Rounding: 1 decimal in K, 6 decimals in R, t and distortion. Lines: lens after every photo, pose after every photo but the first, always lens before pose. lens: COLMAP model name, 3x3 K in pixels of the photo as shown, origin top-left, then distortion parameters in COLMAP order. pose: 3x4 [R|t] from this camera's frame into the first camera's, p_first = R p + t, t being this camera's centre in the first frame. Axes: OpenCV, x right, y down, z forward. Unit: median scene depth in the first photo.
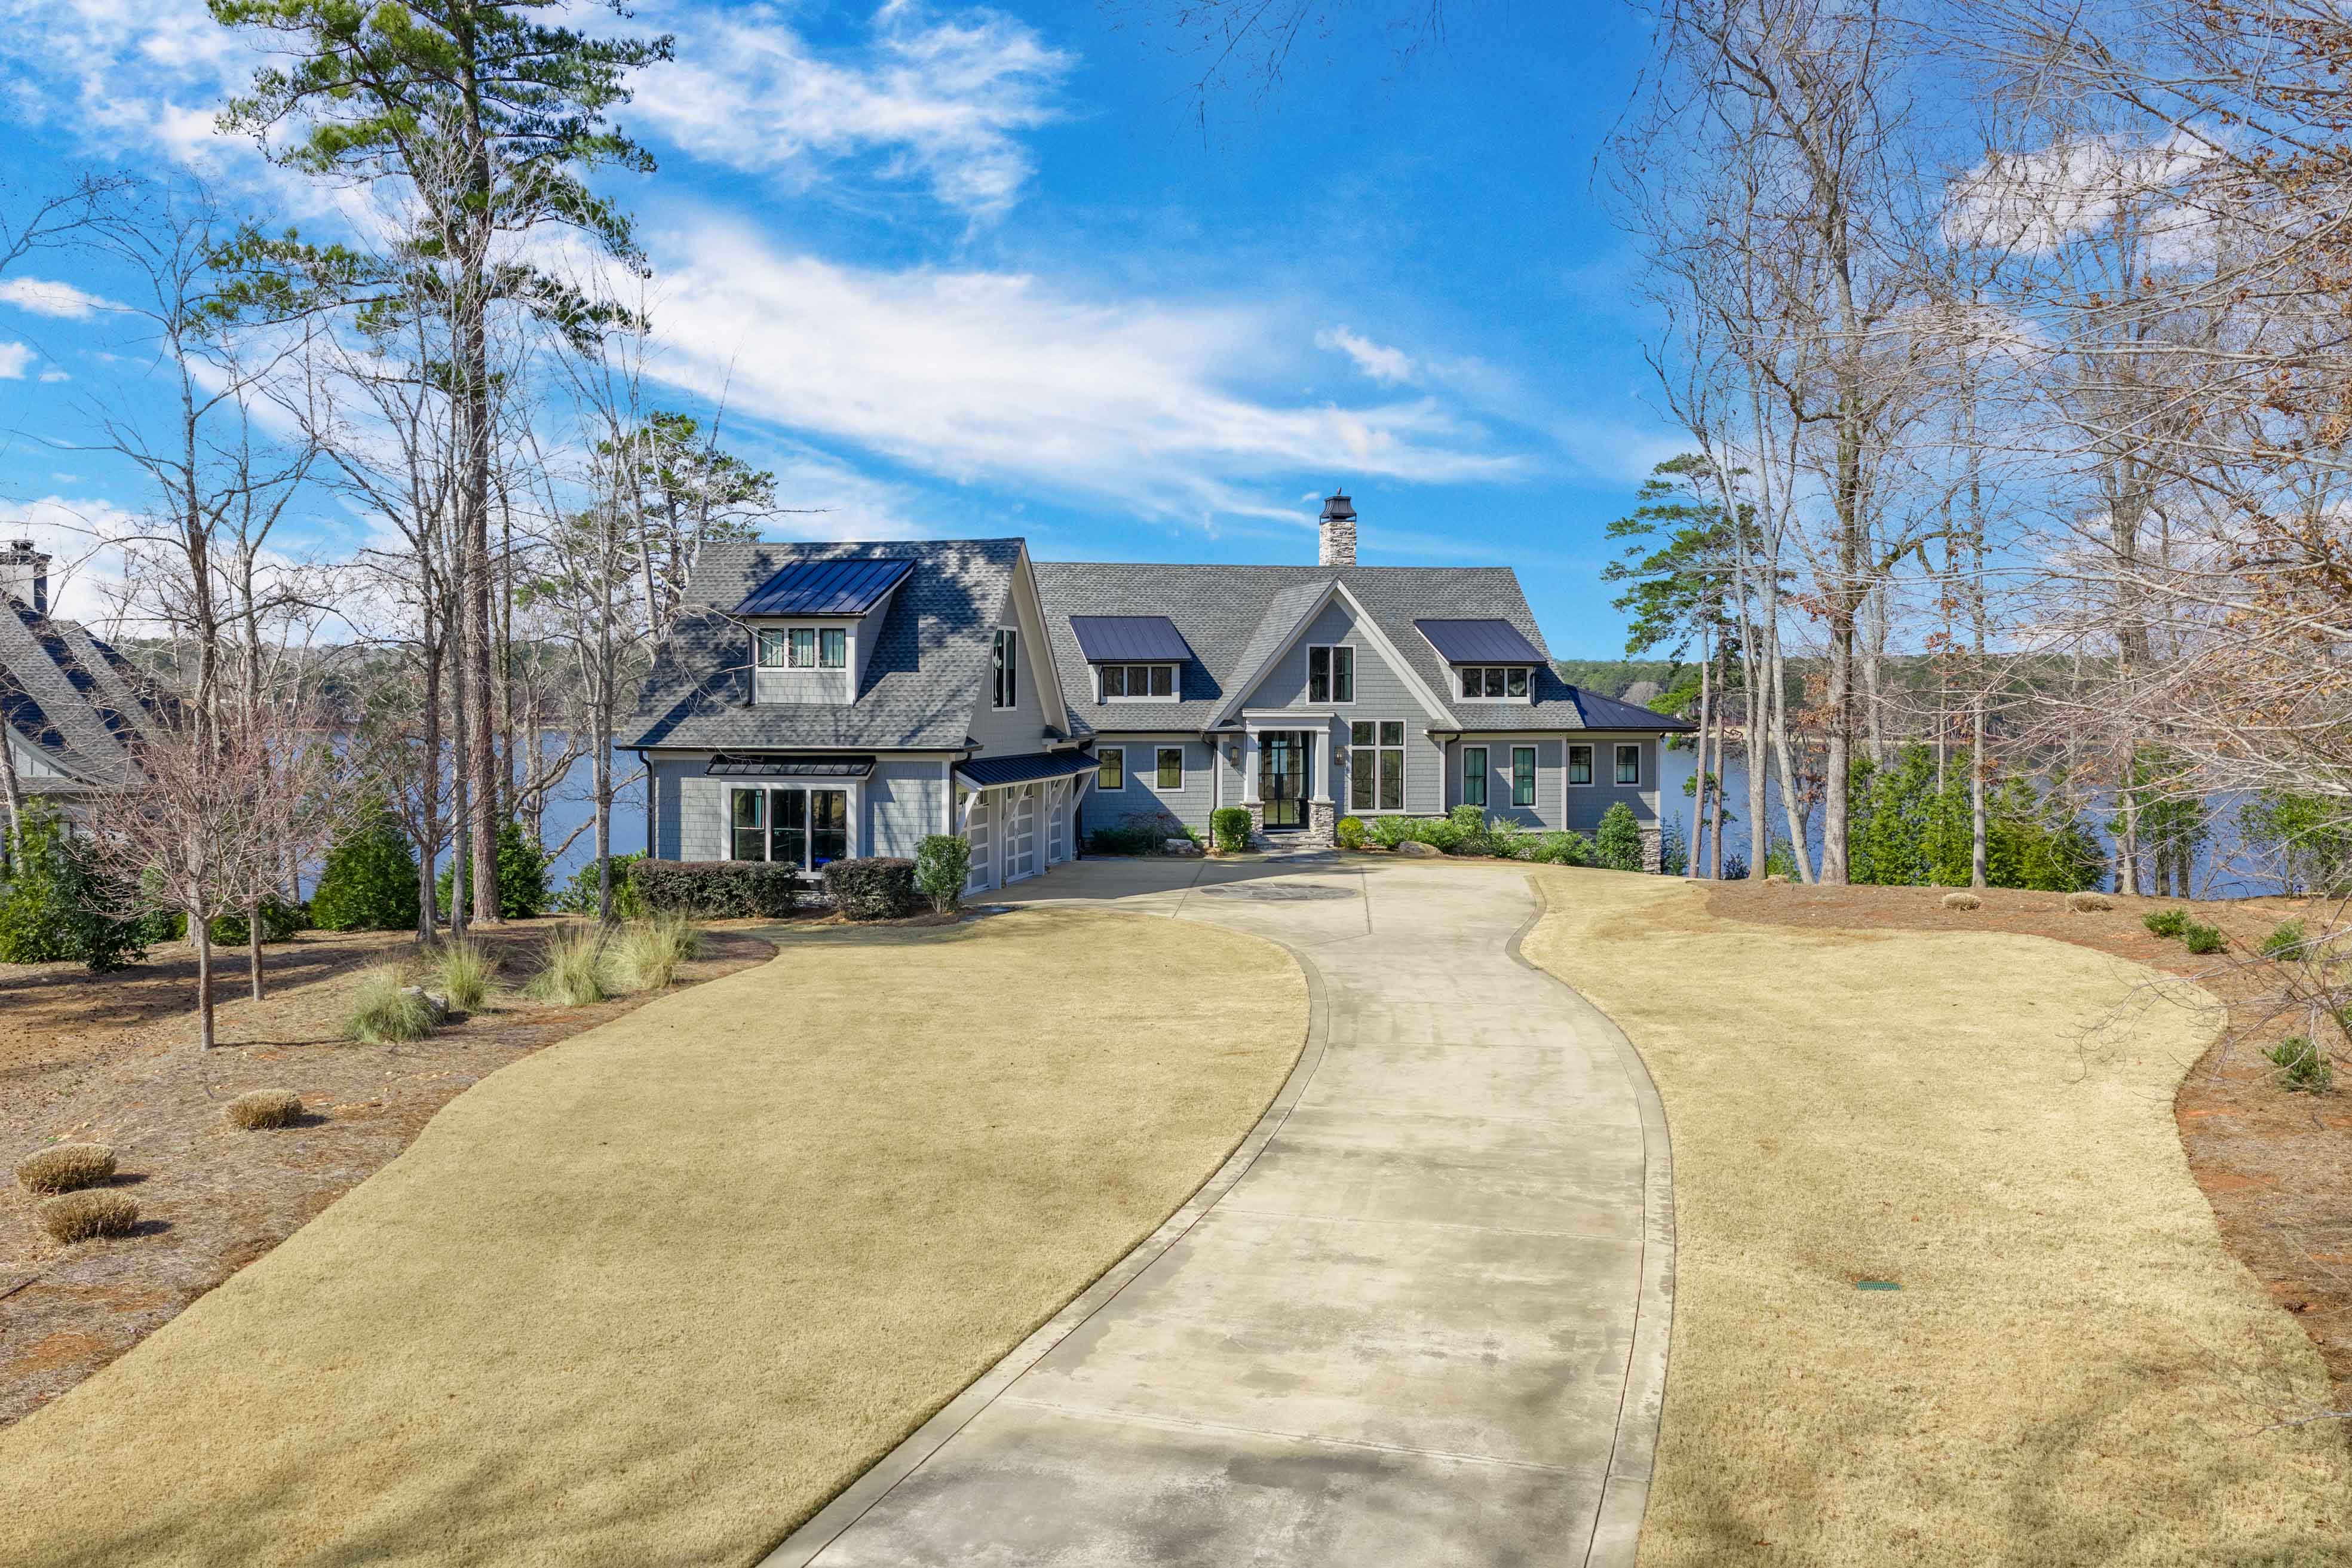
lens RADIAL K [[1966.1, 0, 1172.2], [0, 1966.1, 698.8], [0, 0, 1]] dist [0.040683, -0.089715]
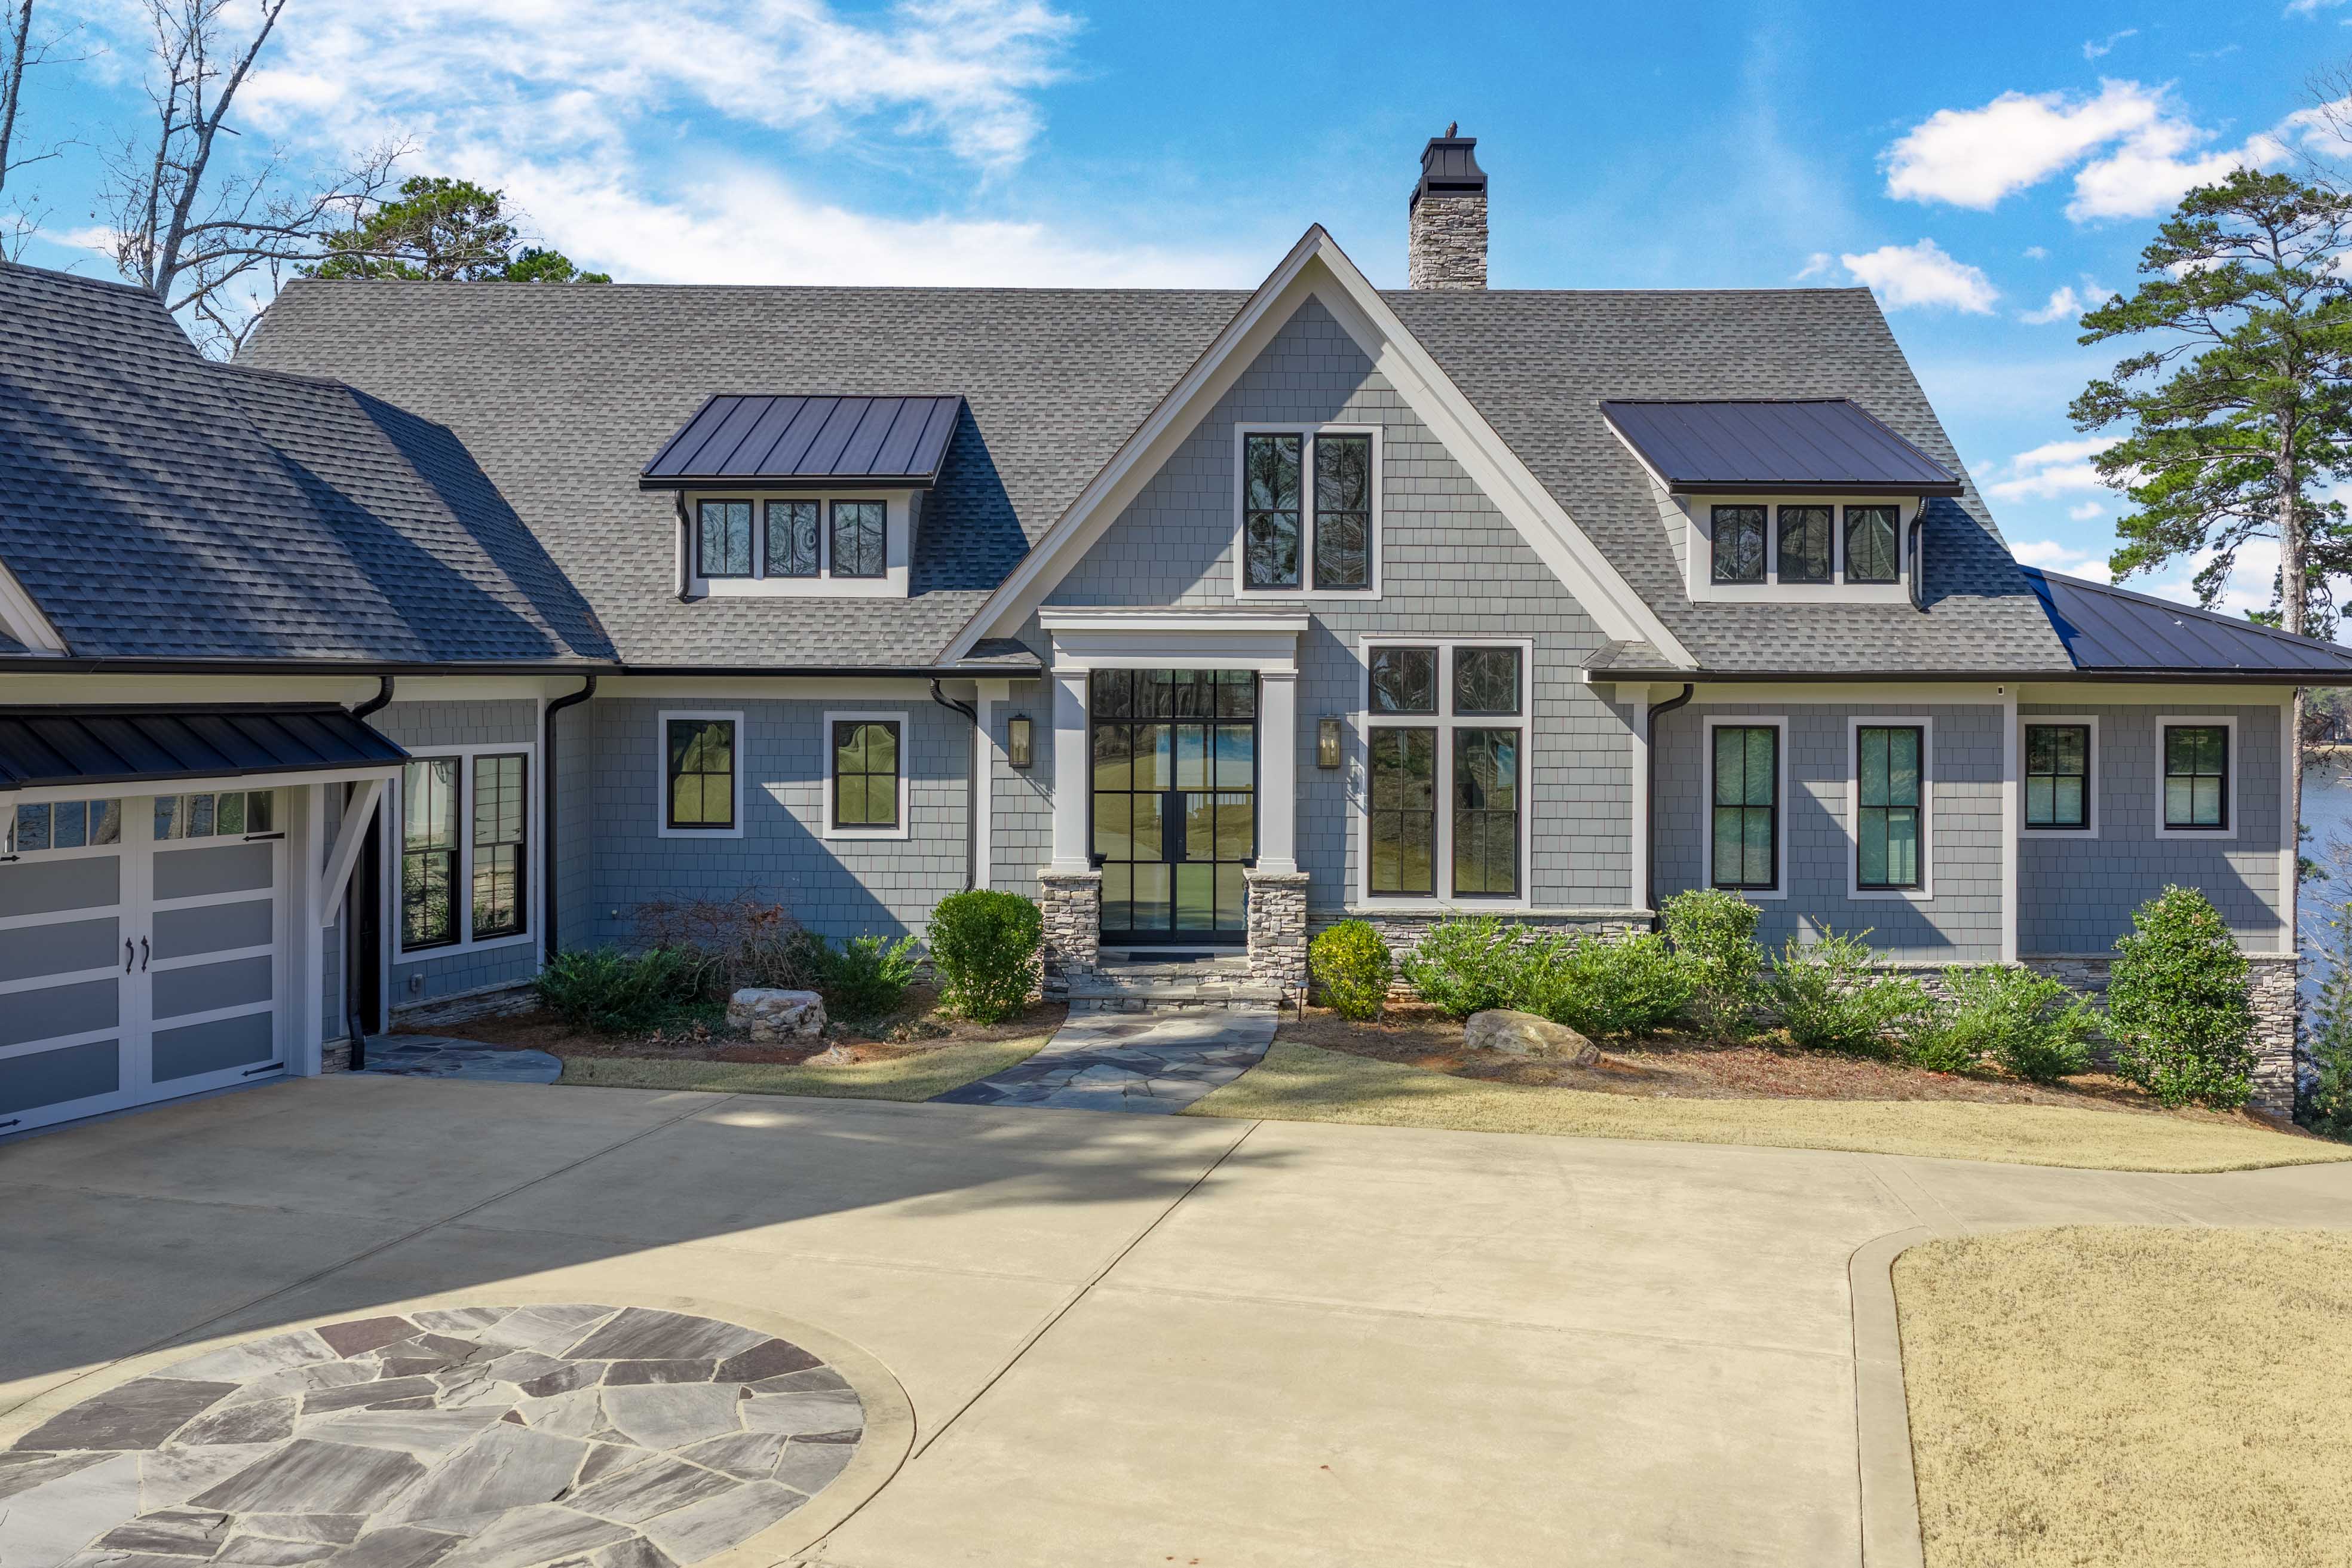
lens RADIAL K [[1966.1, 0, 1172.2], [0, 1966.1, 698.8], [0, 0, 1]] dist [0.040683, -0.089715]
pose [[0.981479, 0.004255, -0.191523, 0.124925], [-0.004092, 0.999991, 0.001246, 0.020839], [0.191527, -0.000439, 0.981487, 0.653110]]
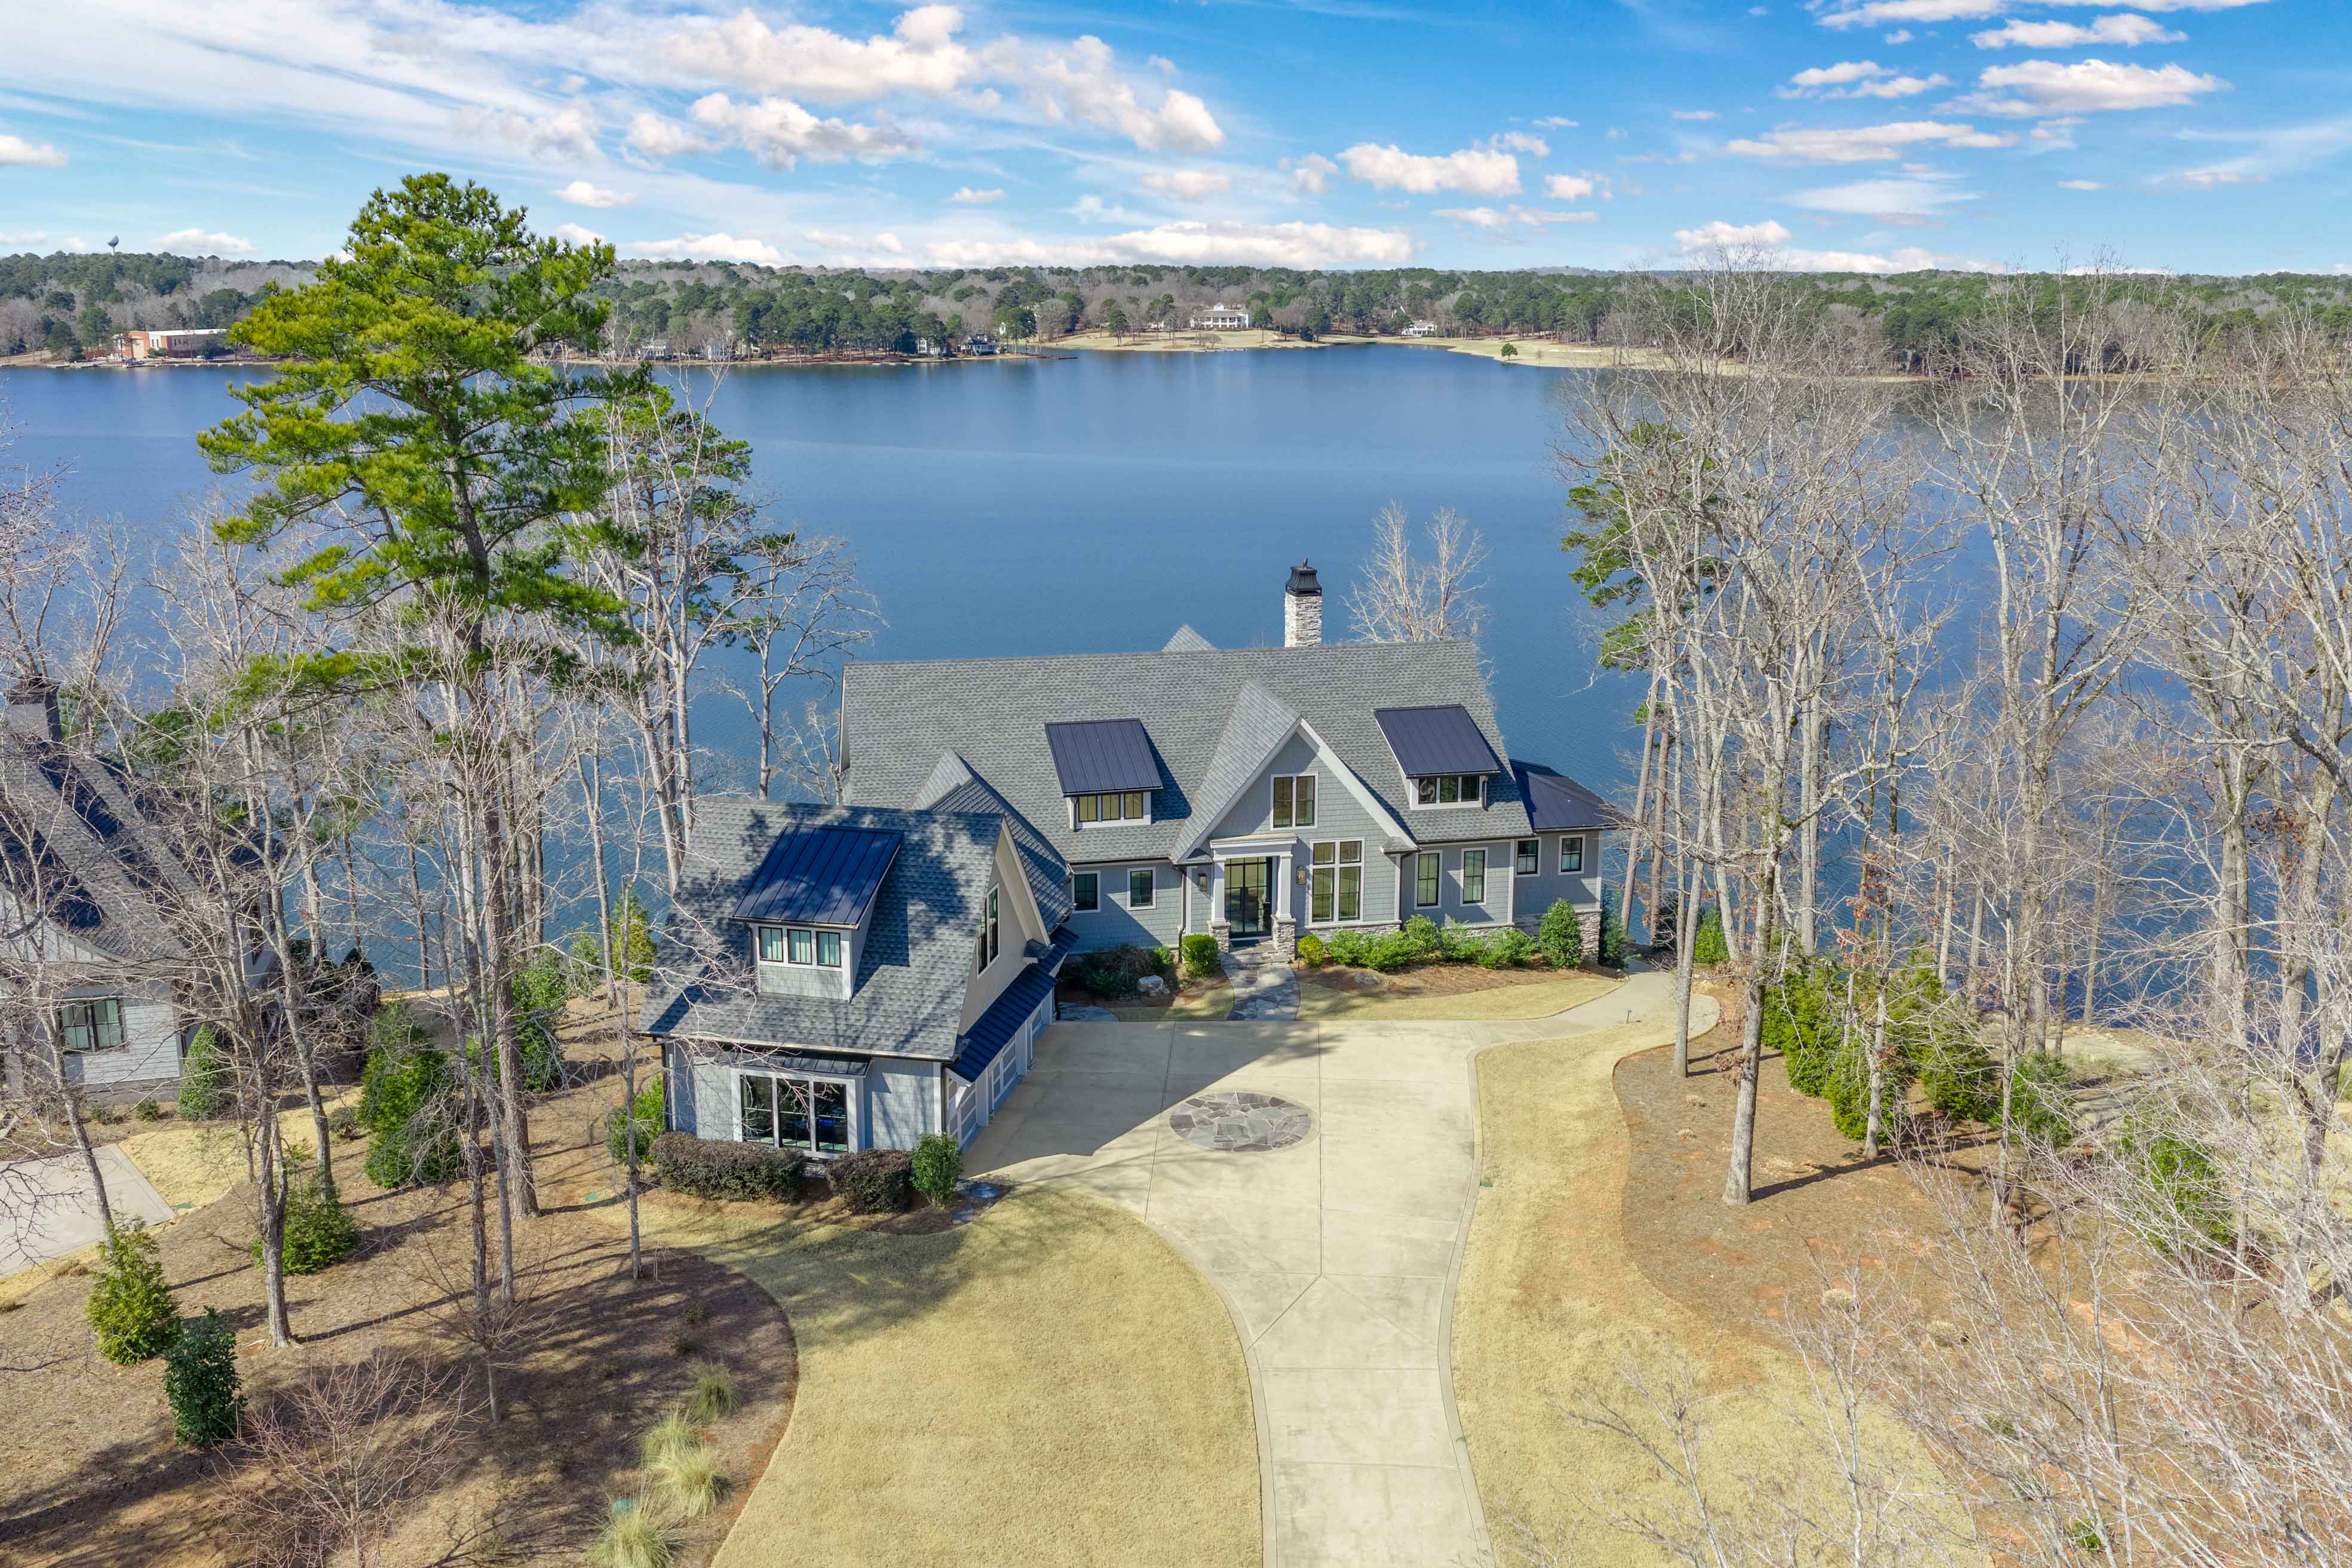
lens RADIAL K [[1966.1, 0, 1172.2], [0, 1966.1, 698.8], [0, 0, 1]] dist [0.040683, -0.089715]
pose [[0.999883, -0.000820, 0.015243, -0.000844], [-0.002244, 0.979821, 0.199865, -0.278747], [-0.015099, -0.199876, 0.979705, -0.023709]]
